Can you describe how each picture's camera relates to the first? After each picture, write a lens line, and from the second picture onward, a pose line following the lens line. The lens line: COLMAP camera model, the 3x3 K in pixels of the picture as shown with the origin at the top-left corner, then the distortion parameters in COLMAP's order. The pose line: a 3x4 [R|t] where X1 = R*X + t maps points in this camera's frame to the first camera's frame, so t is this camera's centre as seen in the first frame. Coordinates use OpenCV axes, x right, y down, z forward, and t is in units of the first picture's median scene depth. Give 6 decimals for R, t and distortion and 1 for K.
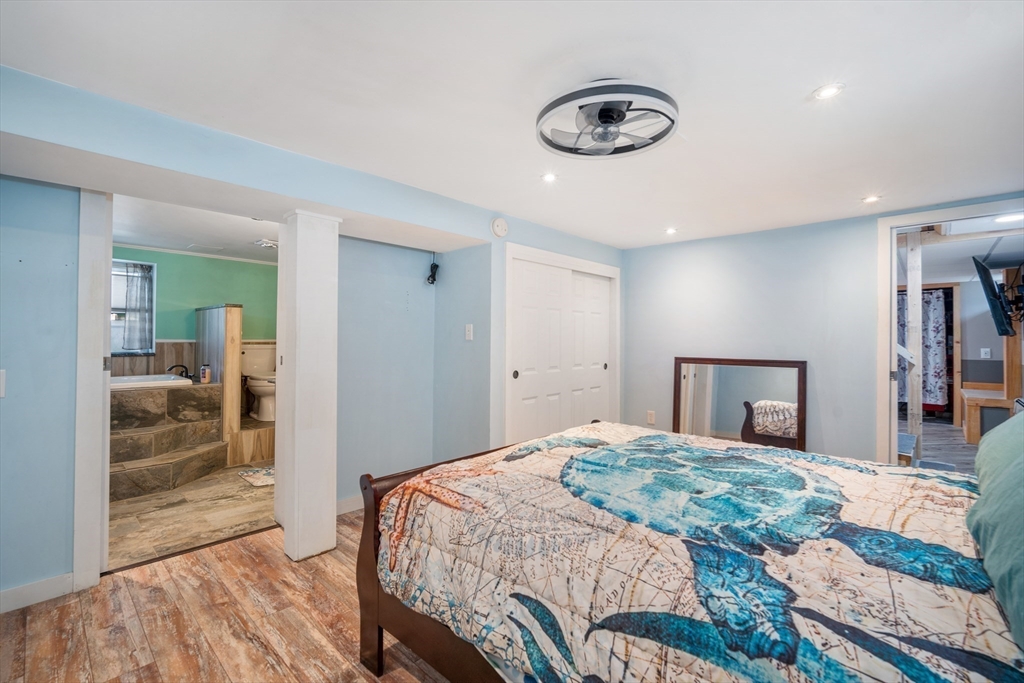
lens RADIAL K [[452.5, 0, 510.8], [0, 452.5, 342.1], [0, 0, 1]] dist [-0.014056, 0.003098]
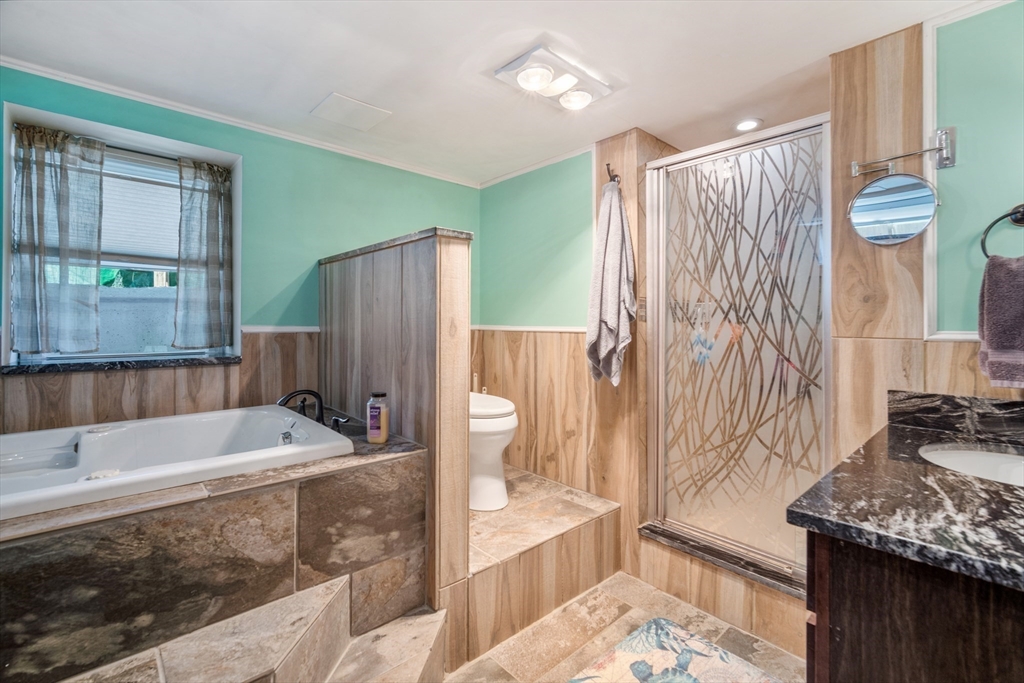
lens RADIAL K [[452.5, 0, 512.8], [0, 452.5, 331.0], [0, 0, 1]] dist [-0.014056, 0.003098]
pose [[0.997210, 0.002186, -0.074621, -0.488944], [-0.001315, 0.999930, 0.011722, -0.006761], [0.074641, -0.011591, 0.997143, 0.573697]]
